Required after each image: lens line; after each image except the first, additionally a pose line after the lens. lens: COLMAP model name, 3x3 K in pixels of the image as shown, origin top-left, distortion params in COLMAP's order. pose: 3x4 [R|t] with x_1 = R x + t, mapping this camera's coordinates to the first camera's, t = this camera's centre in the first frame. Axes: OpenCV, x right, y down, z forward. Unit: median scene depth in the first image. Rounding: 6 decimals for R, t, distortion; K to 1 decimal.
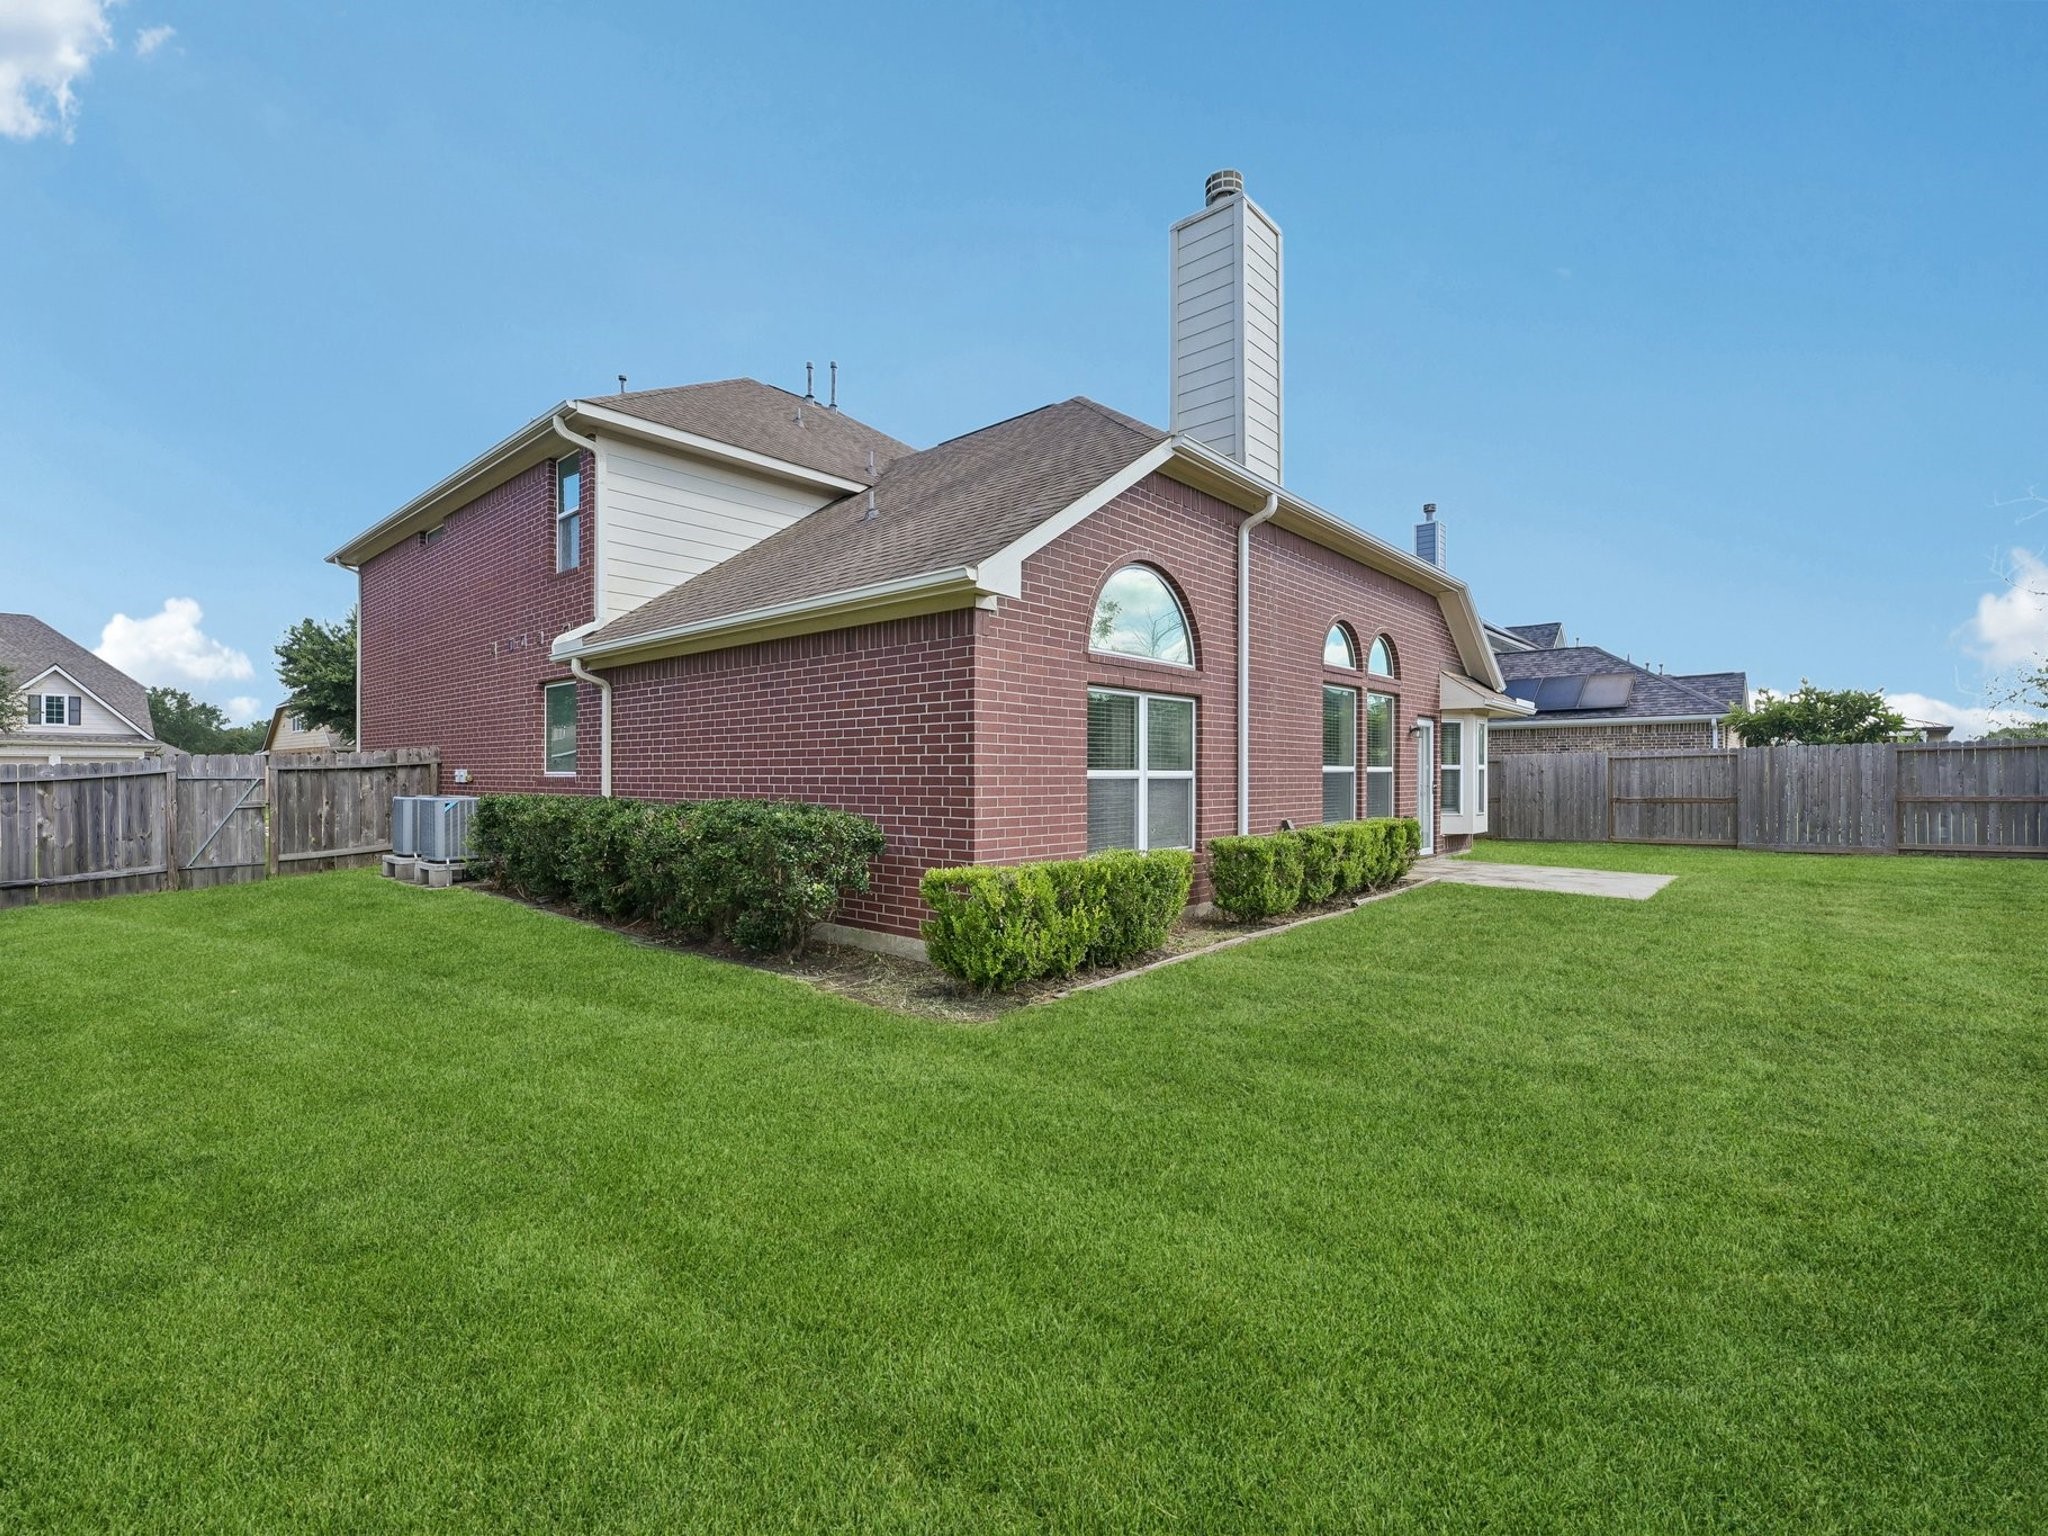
lens RADIAL K [[897.4, 0, 1024.0], [0, 897.4, 768.0], [0, 0, 1]] dist [0.001115, 0.000074]
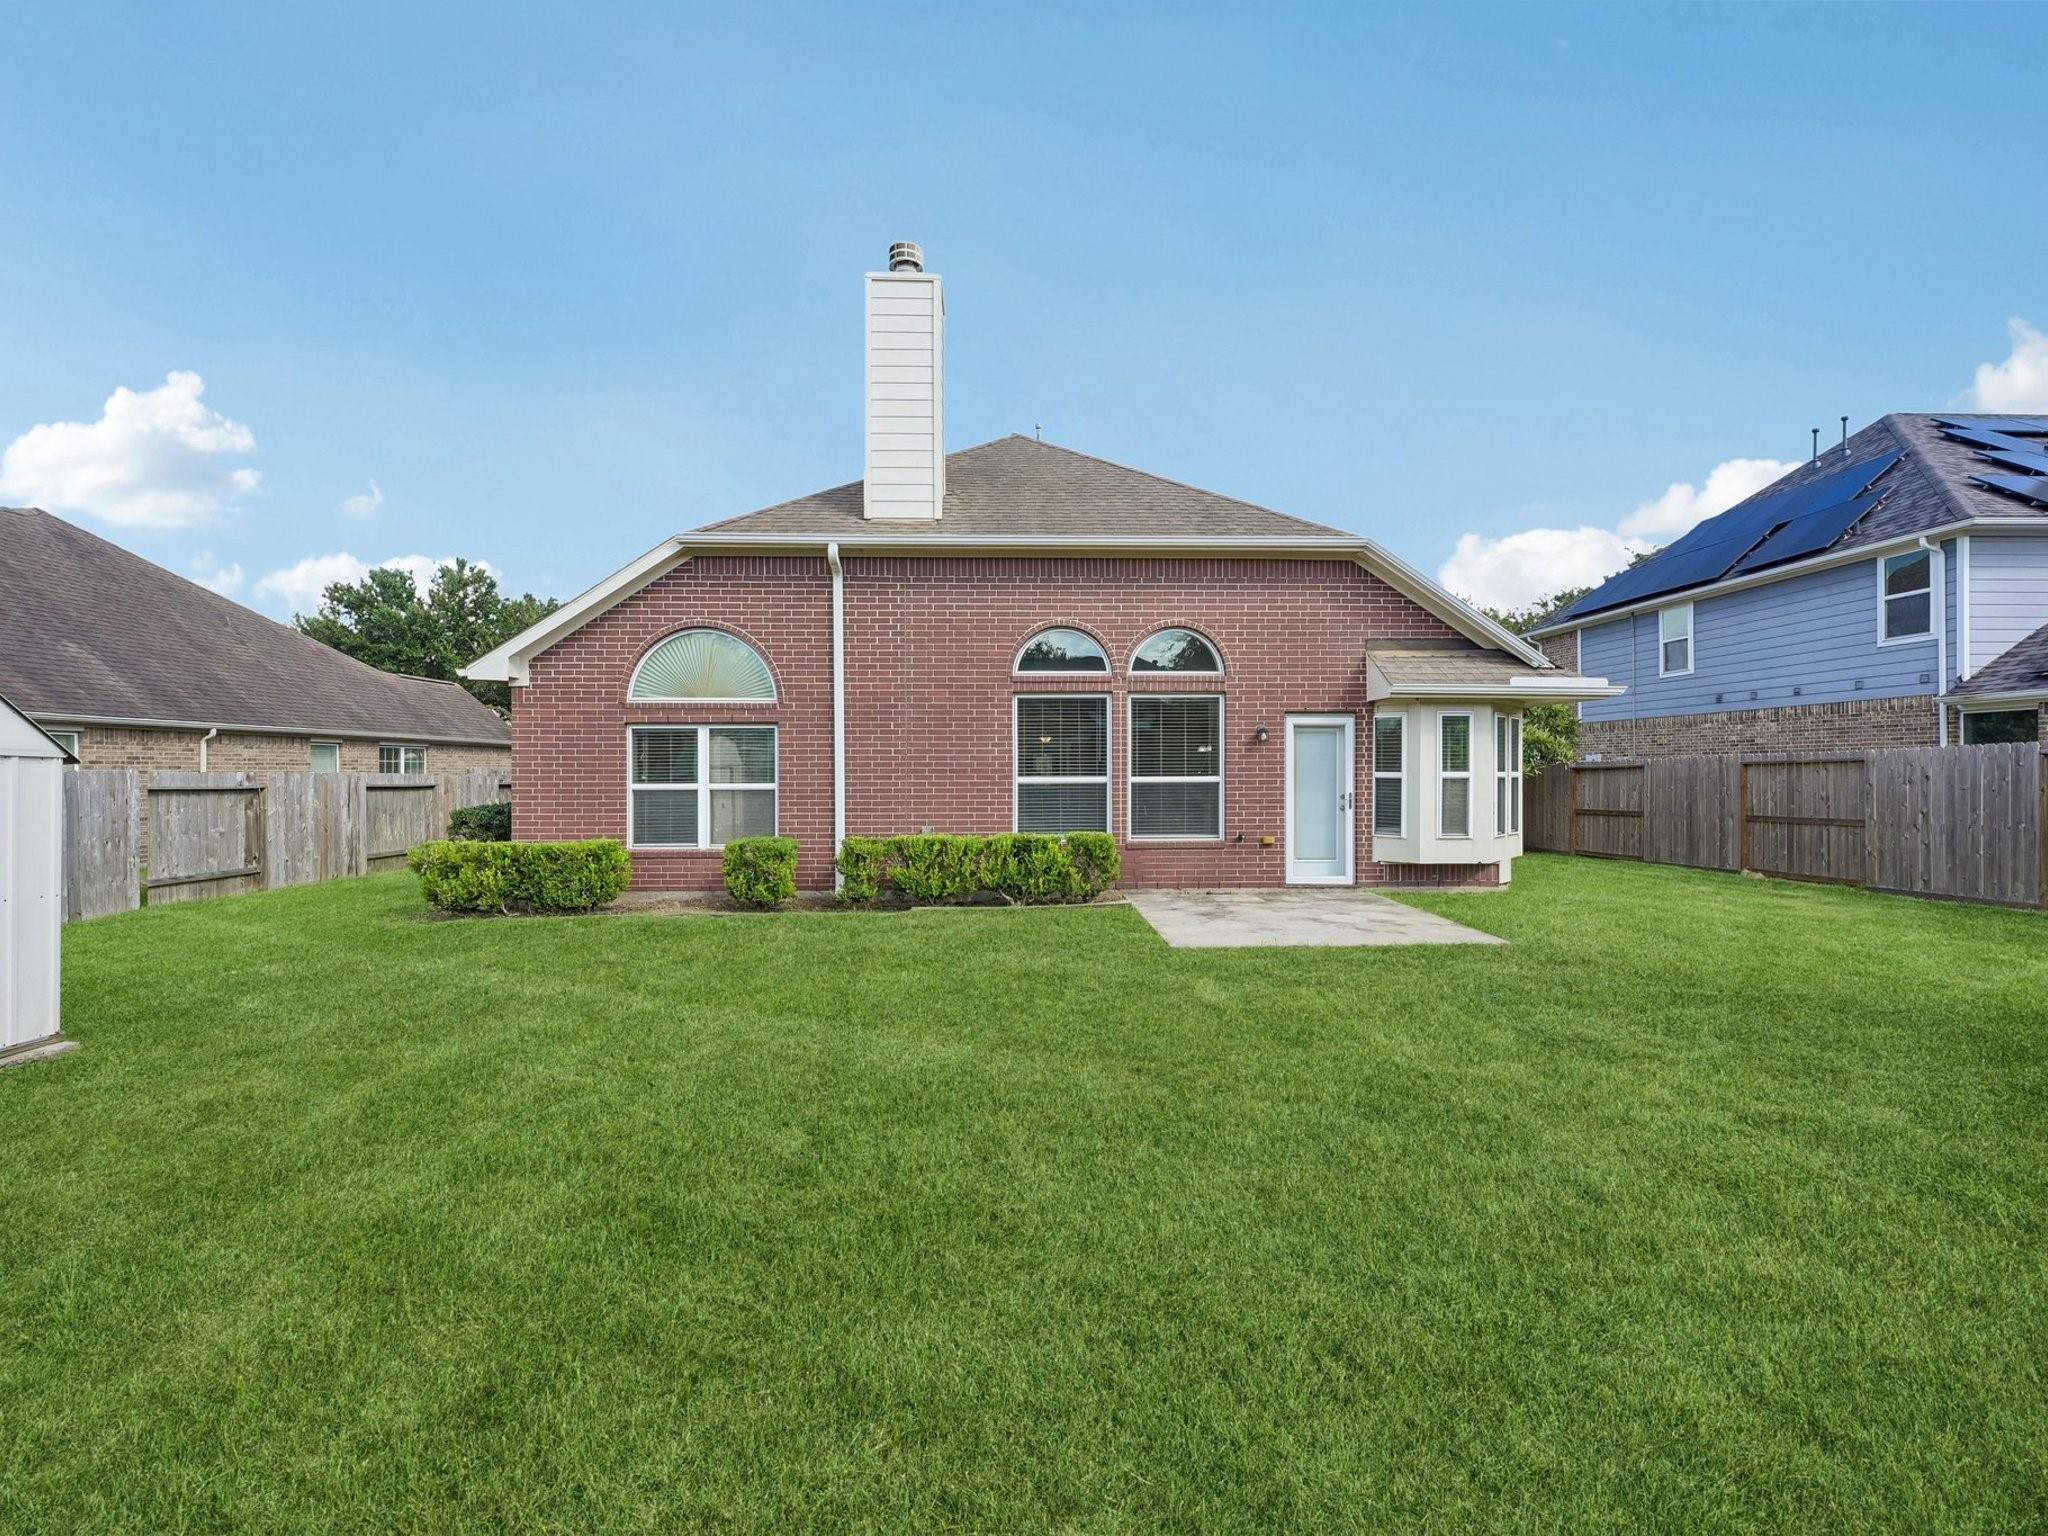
lens RADIAL K [[929.0, 0, 1024.0], [0, 929.0, 768.0], [0, 0, 1]] dist [0.000614, -0.000012]
pose [[0.698651, -0.004396, -0.715449, 1.139656], [0.008282, 0.999964, 0.001943, -0.015186], [0.715415, -0.007282, 0.698662, 0.301564]]
